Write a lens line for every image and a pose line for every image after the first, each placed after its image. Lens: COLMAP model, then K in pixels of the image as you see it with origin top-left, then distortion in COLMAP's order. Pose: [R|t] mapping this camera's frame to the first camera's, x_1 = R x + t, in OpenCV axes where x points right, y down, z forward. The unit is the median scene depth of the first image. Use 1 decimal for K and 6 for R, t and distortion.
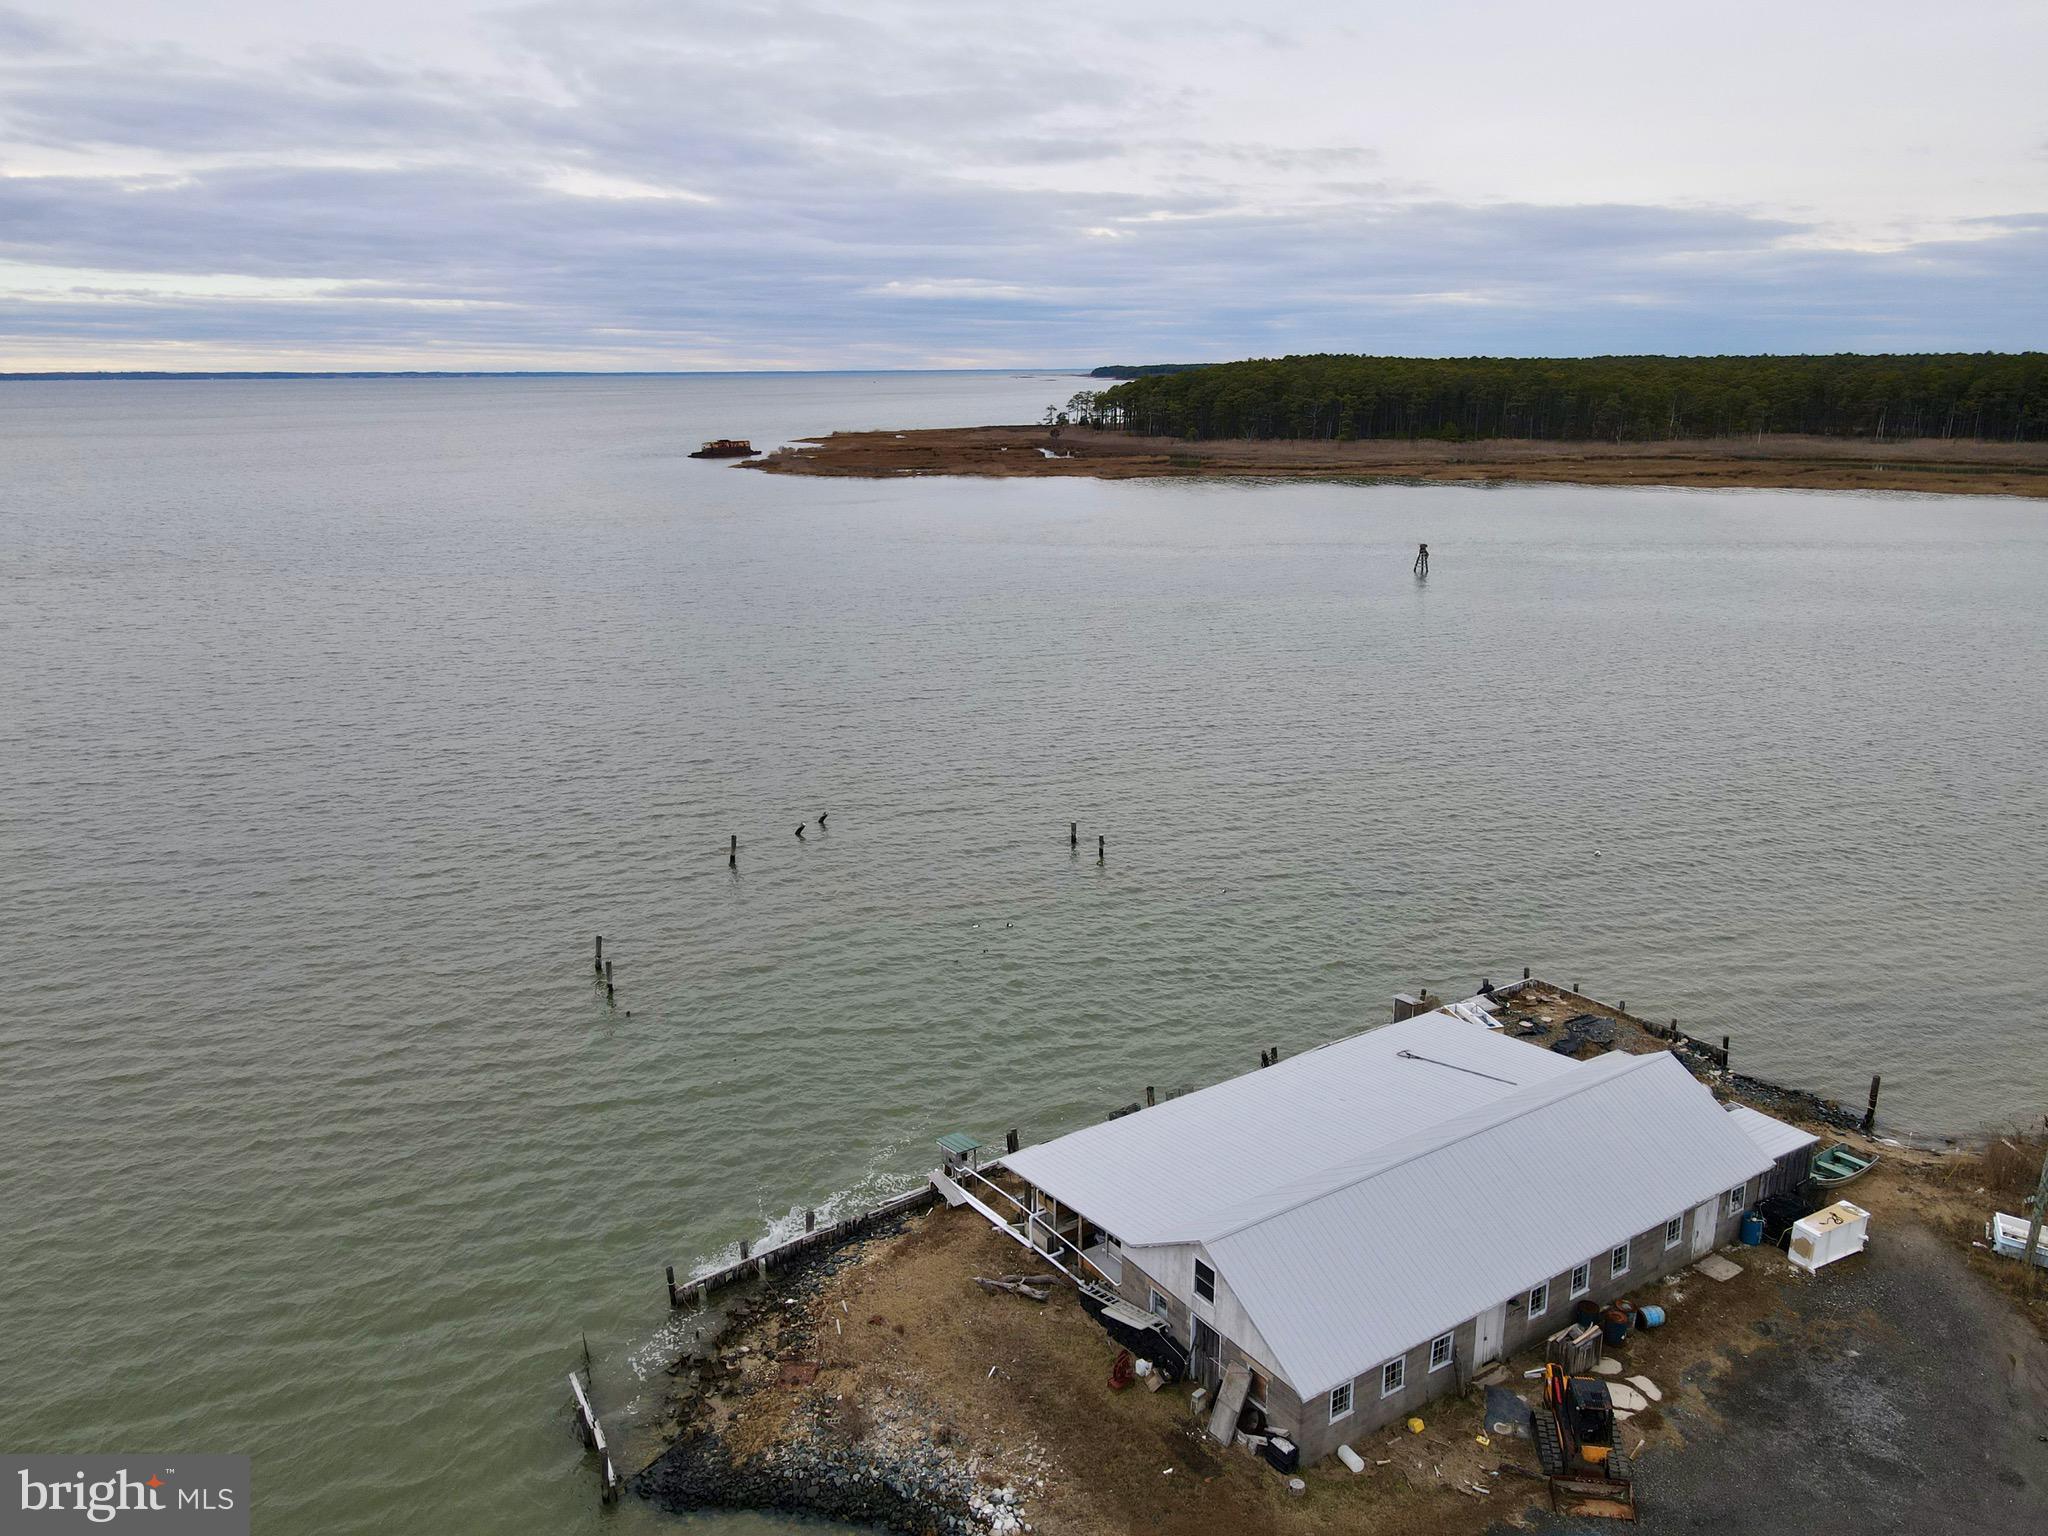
lens RADIAL K [[1446.5, 0, 1024.0], [0, 1446.5, 768.0], [0, 0, 1]] dist [-0.006712, 0.001404]
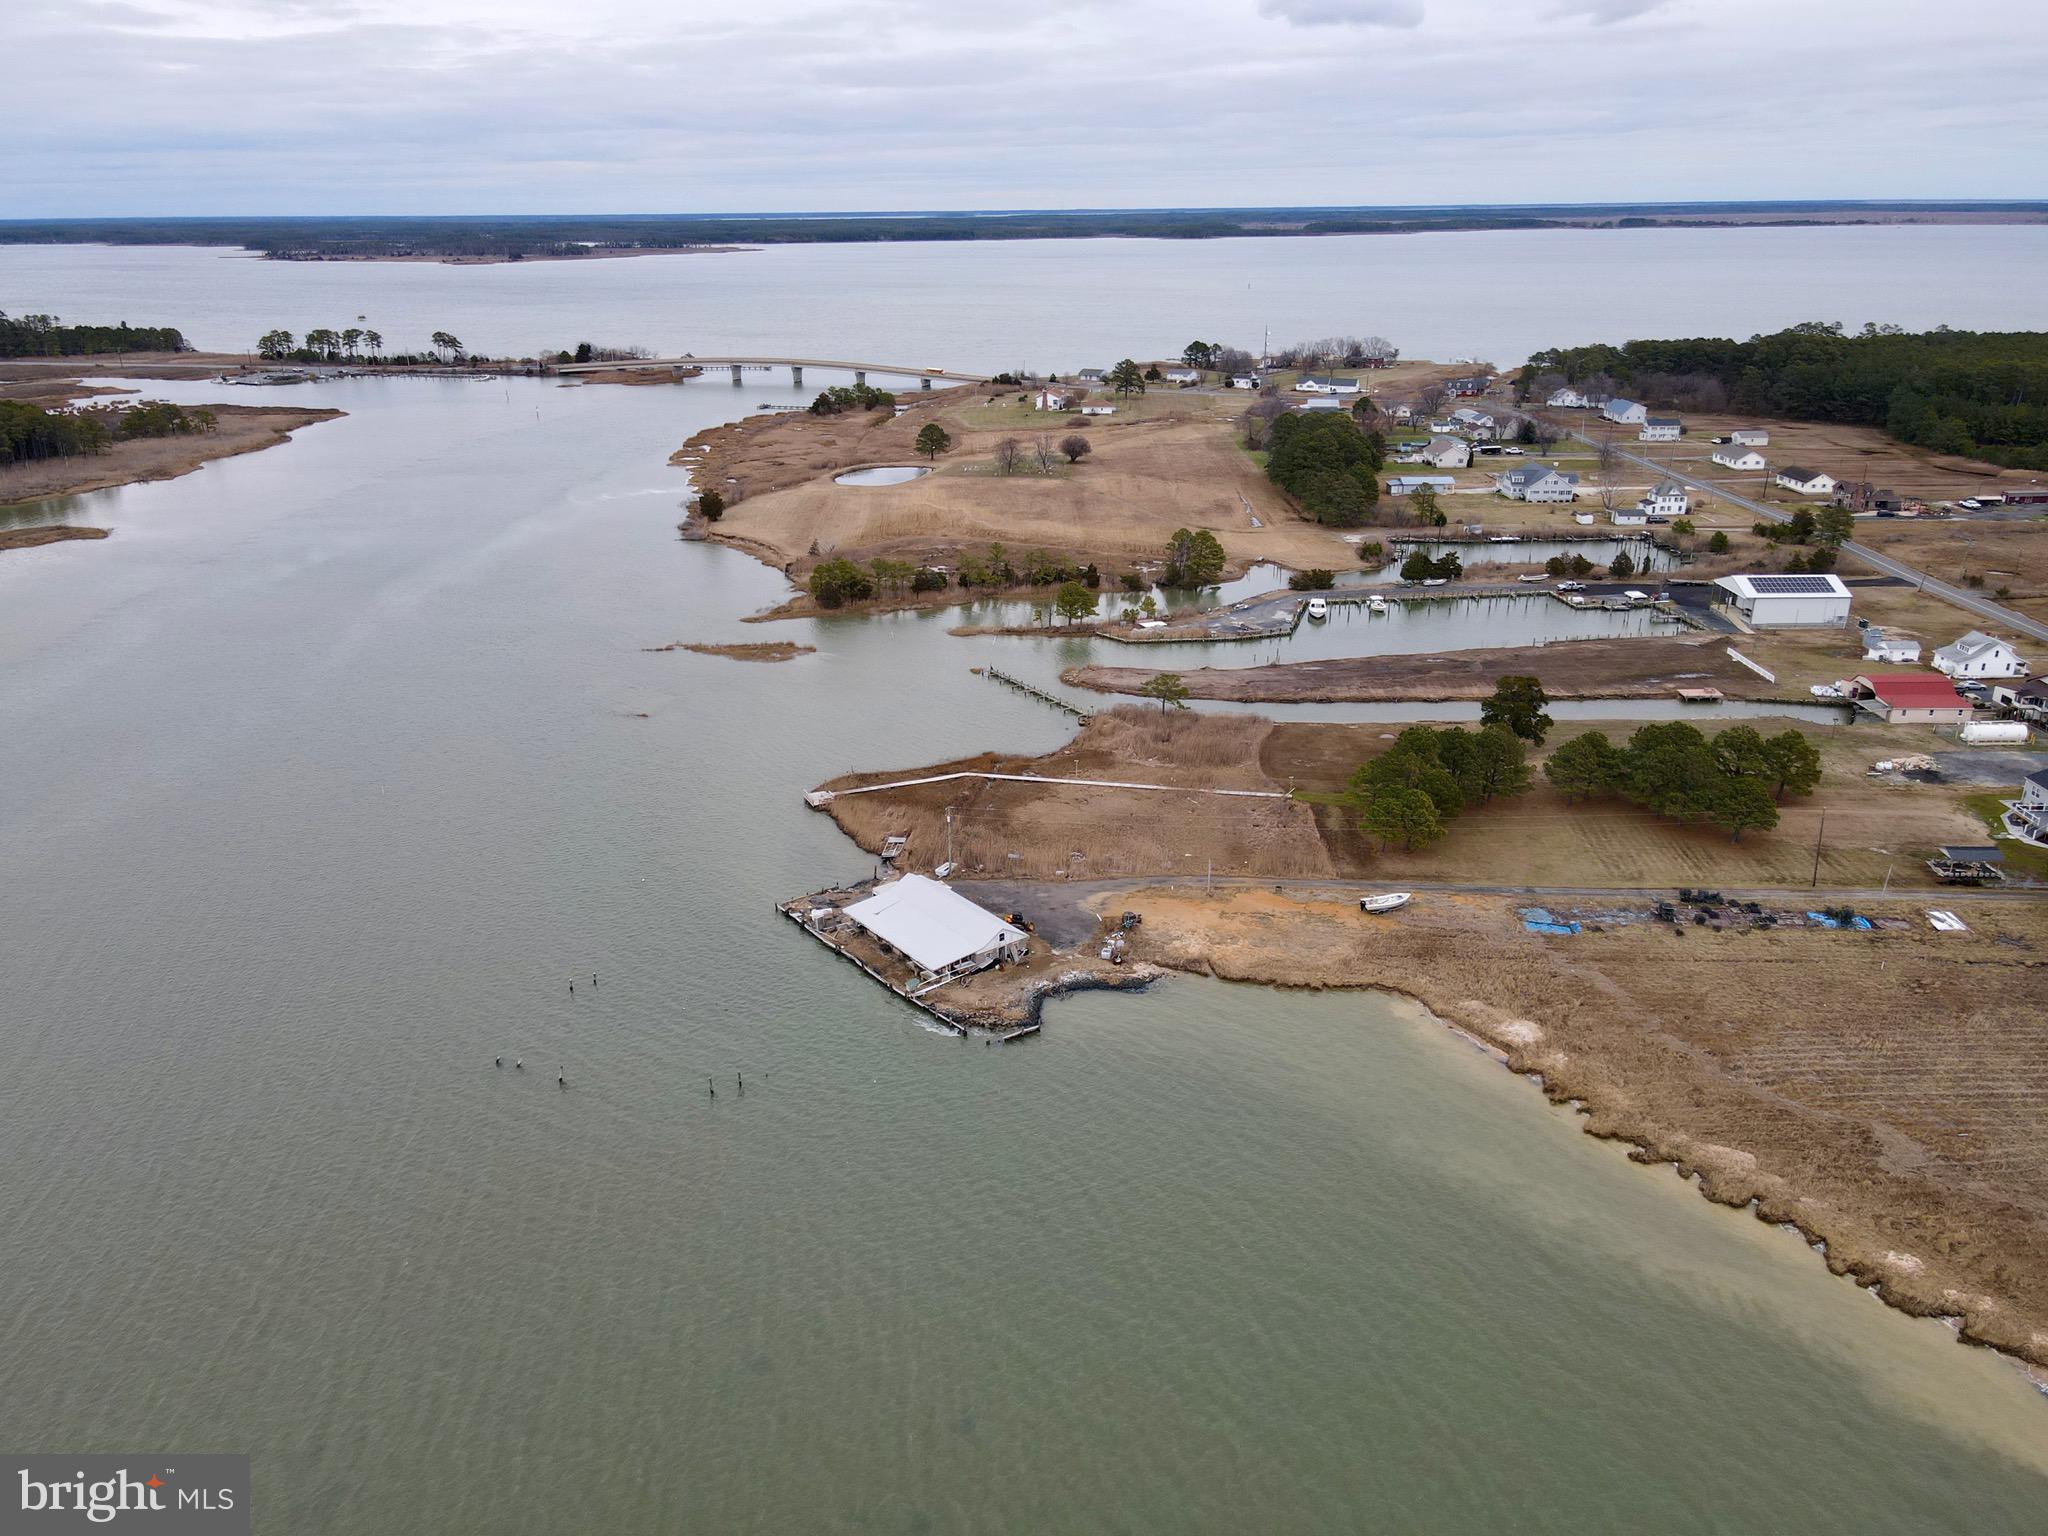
lens RADIAL K [[1522.4, 0, 1024.0], [0, 1522.4, 768.0], [0, 0, 1]] dist [0.001179, 0.007860]
pose [[-0.075585, -0.332127, 0.940201, -0.375016], [0.275211, 0.899325, 0.339812, -0.152880], [-0.958408, 0.284439, 0.023430, 0.063771]]
